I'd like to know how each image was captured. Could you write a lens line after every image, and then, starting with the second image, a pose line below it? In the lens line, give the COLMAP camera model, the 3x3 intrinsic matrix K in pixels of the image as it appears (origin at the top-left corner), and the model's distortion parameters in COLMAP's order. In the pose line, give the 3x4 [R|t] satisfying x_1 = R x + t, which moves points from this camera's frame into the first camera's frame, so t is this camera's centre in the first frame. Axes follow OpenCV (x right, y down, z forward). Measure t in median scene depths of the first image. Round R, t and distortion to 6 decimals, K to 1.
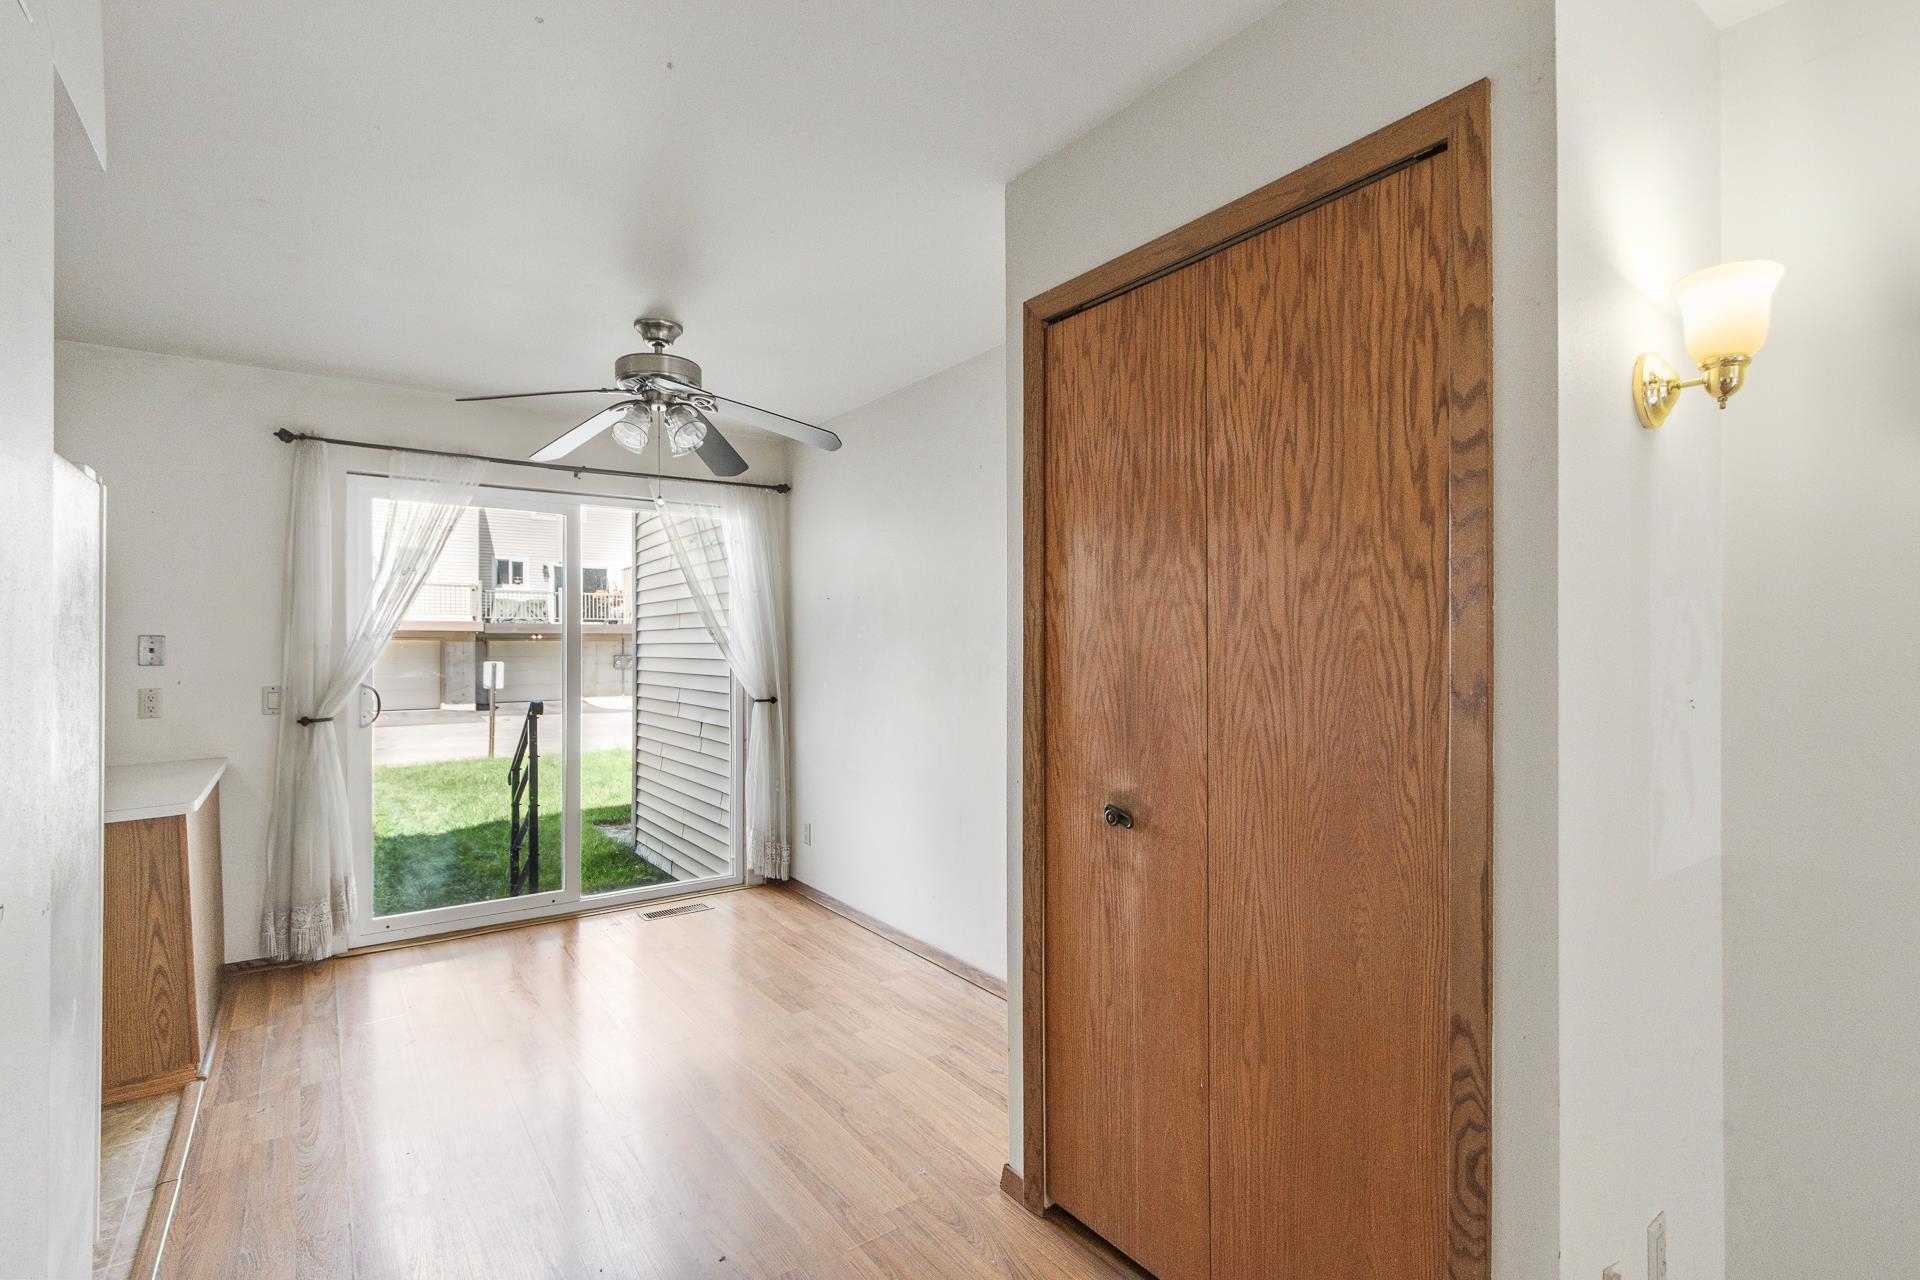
lens RADIAL K [[889.6, 0, 947.4], [0, 889.6, 636.8], [0, 0, 1]] dist [0.011822, -0.004684]
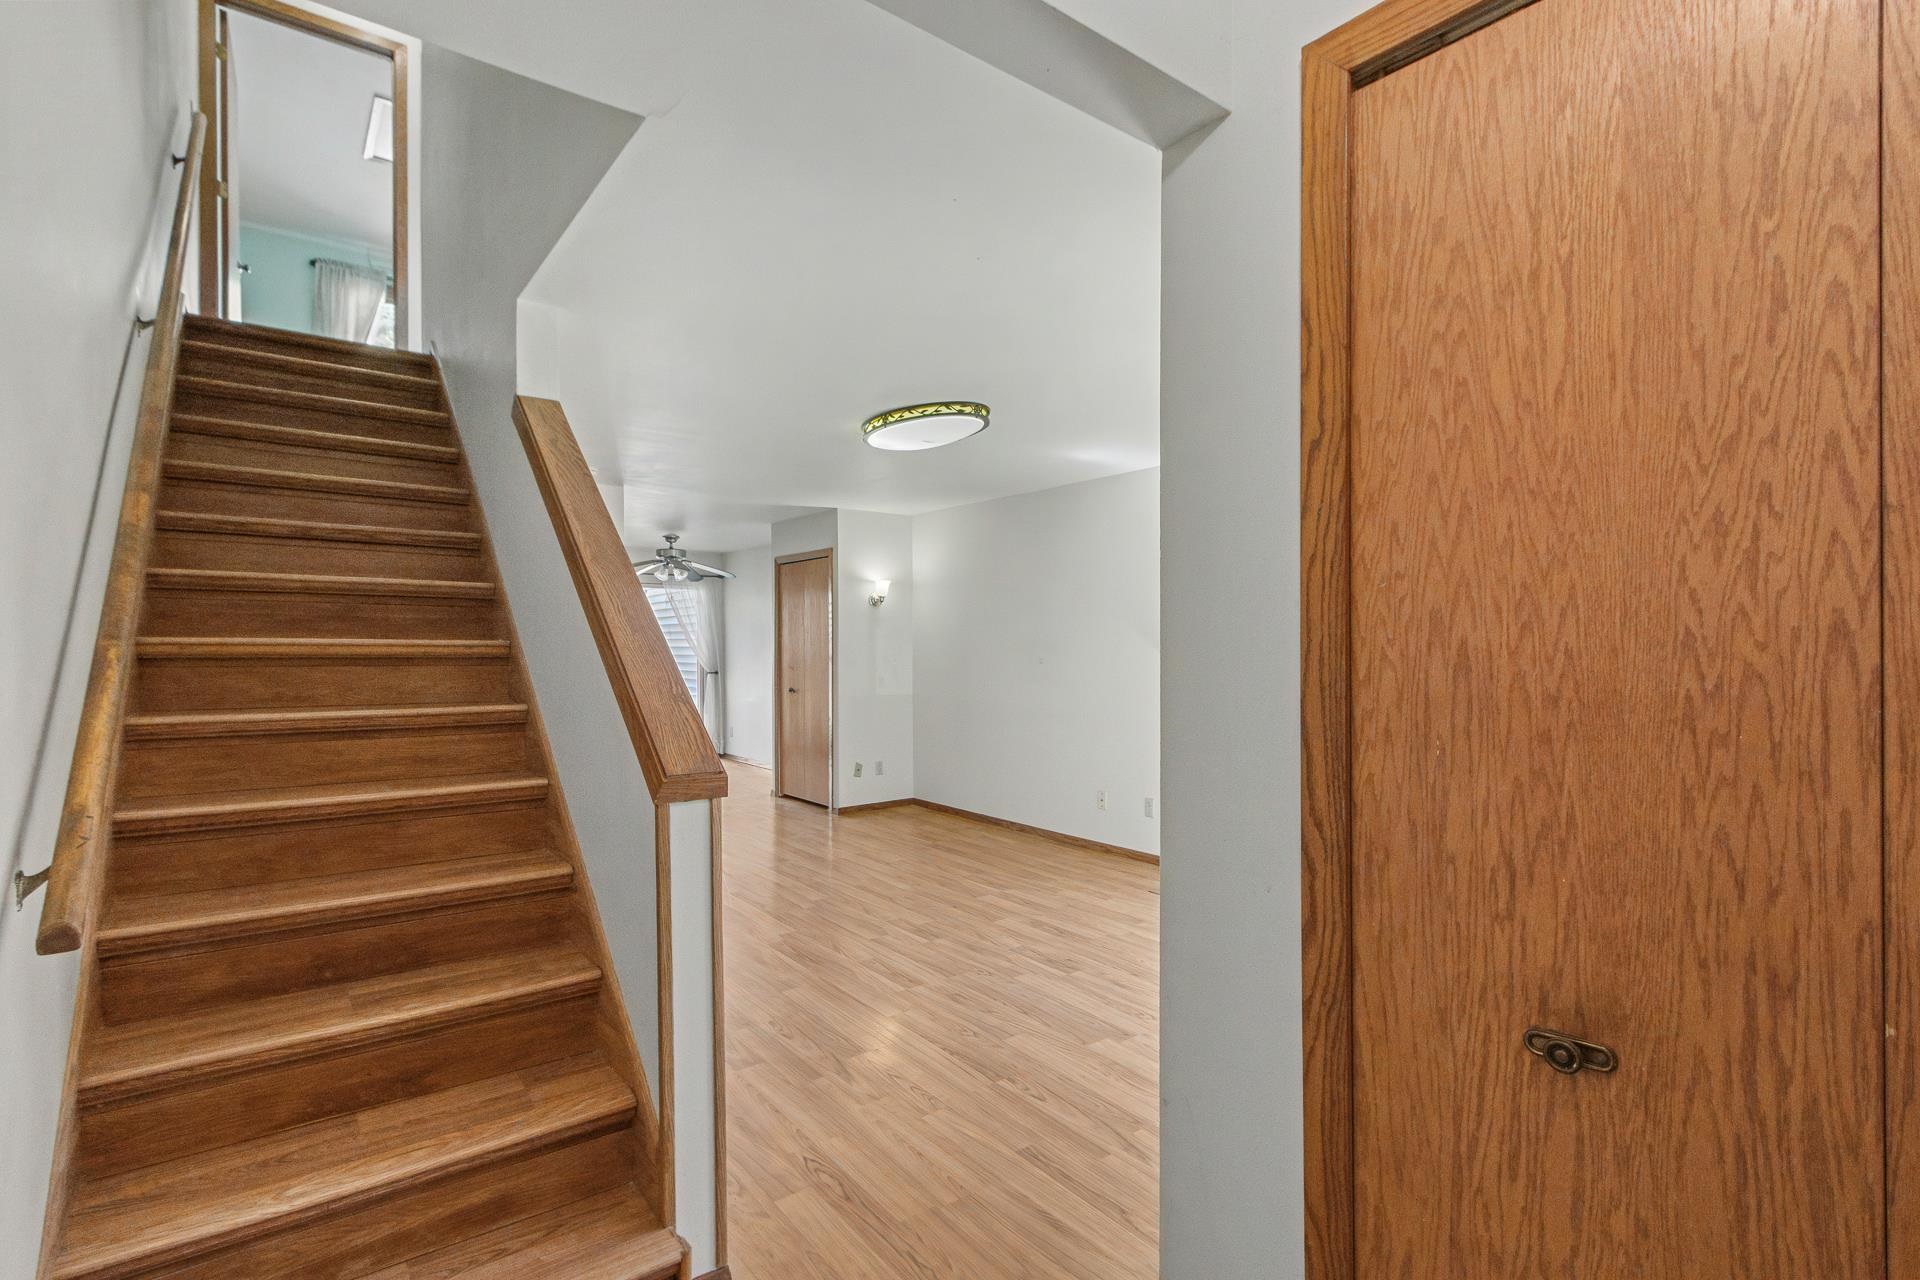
lens RADIAL K [[889.6, 0, 966.7], [0, 889.6, 641.6], [0, 0, 1]] dist [0.011822, -0.004684]
pose [[0.998937, 0.003217, 0.045992, 0.333782], [-0.003157, 0.999994, -0.001377, -0.005913], [-0.045996, 0.001230, 0.998941, -1.282477]]
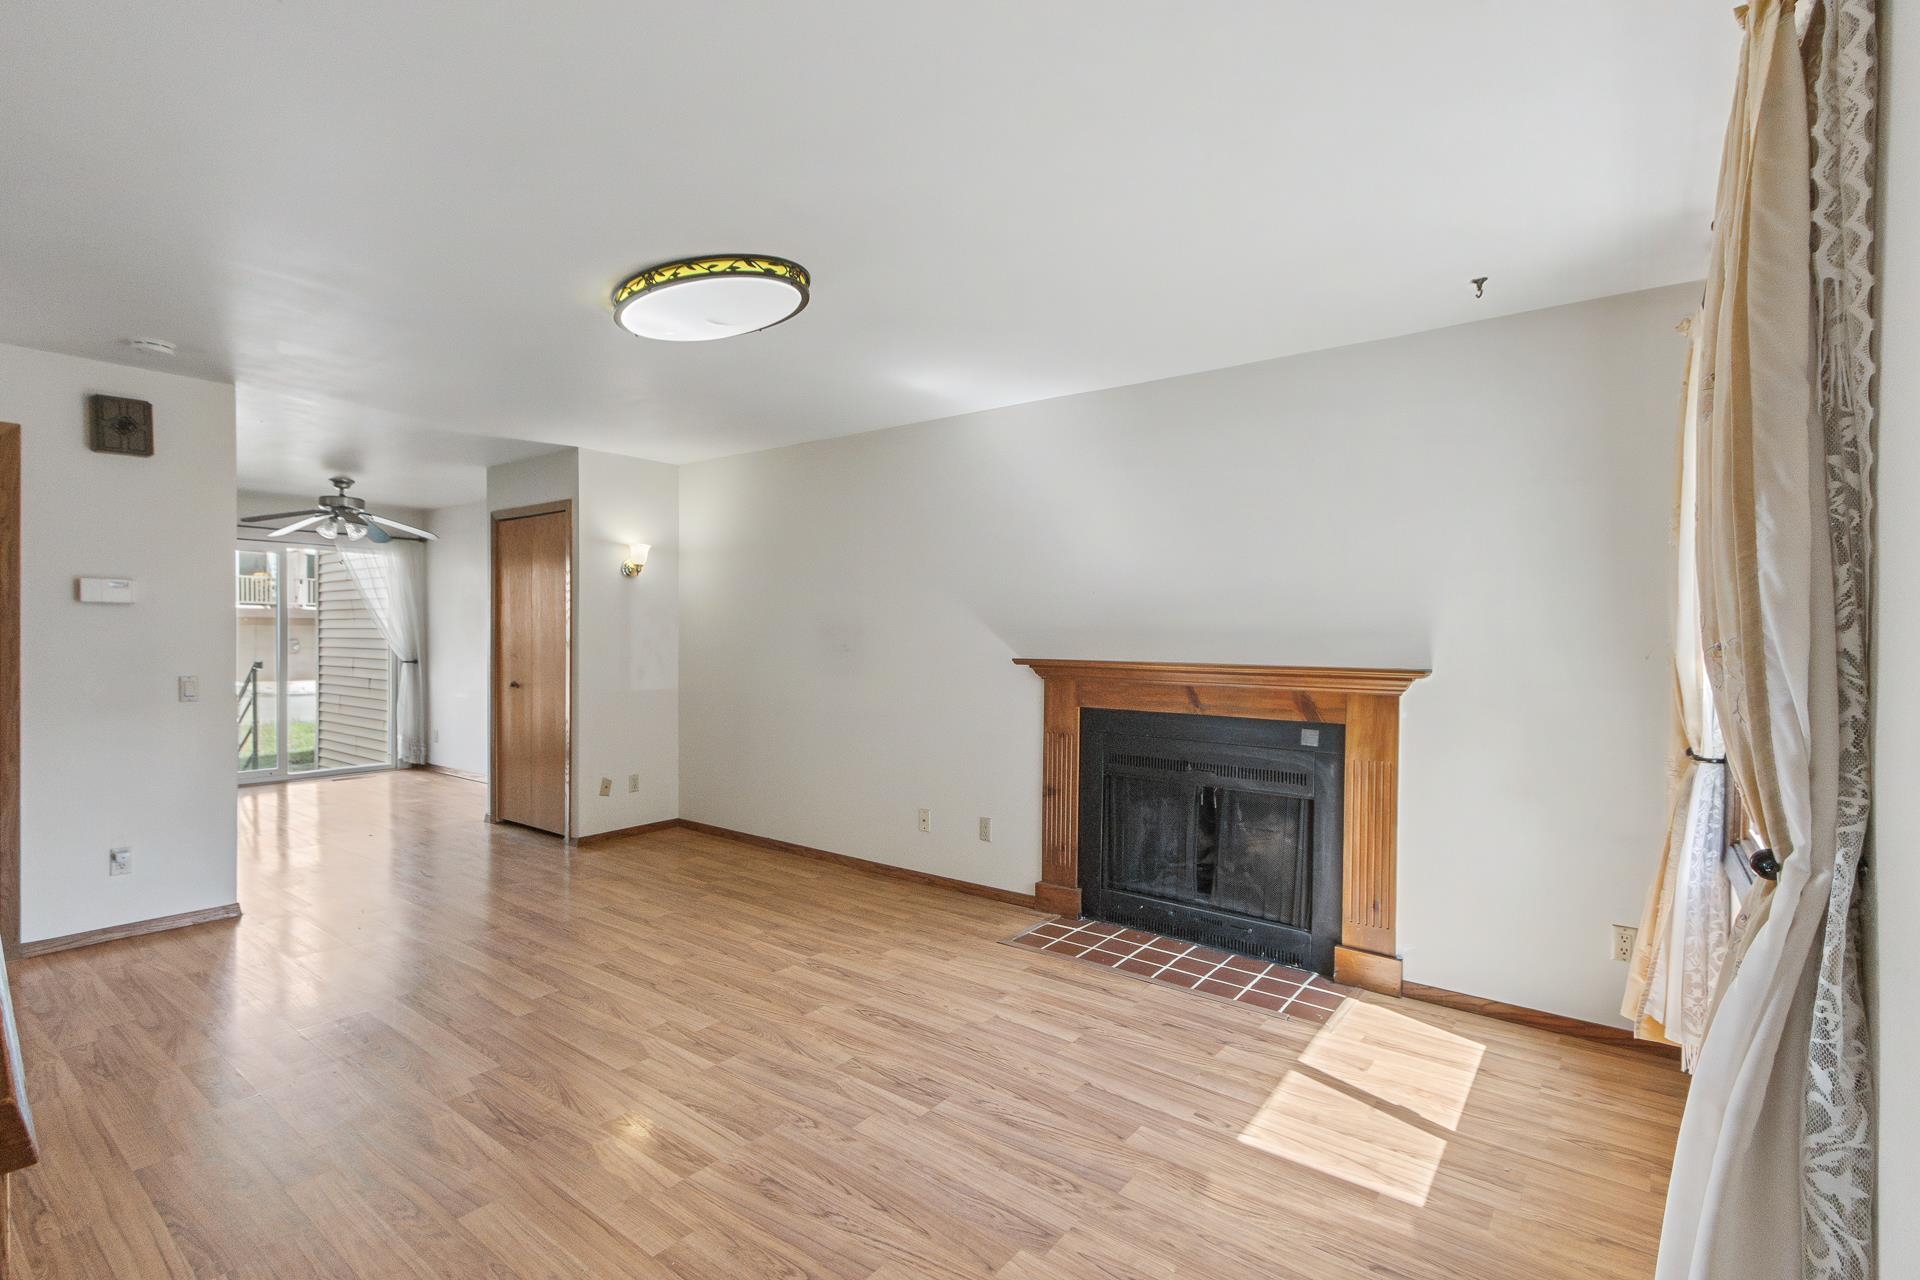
lens RADIAL K [[889.6, 0, 940.6], [0, 889.6, 646.2], [0, 0, 1]] dist [0.011822, -0.004684]
pose [[0.960352, 0.008909, 0.278648, 0.314194], [-0.013356, 0.999812, 0.014063, 0.002461], [-0.278471, -0.017227, 0.960290, -0.998144]]
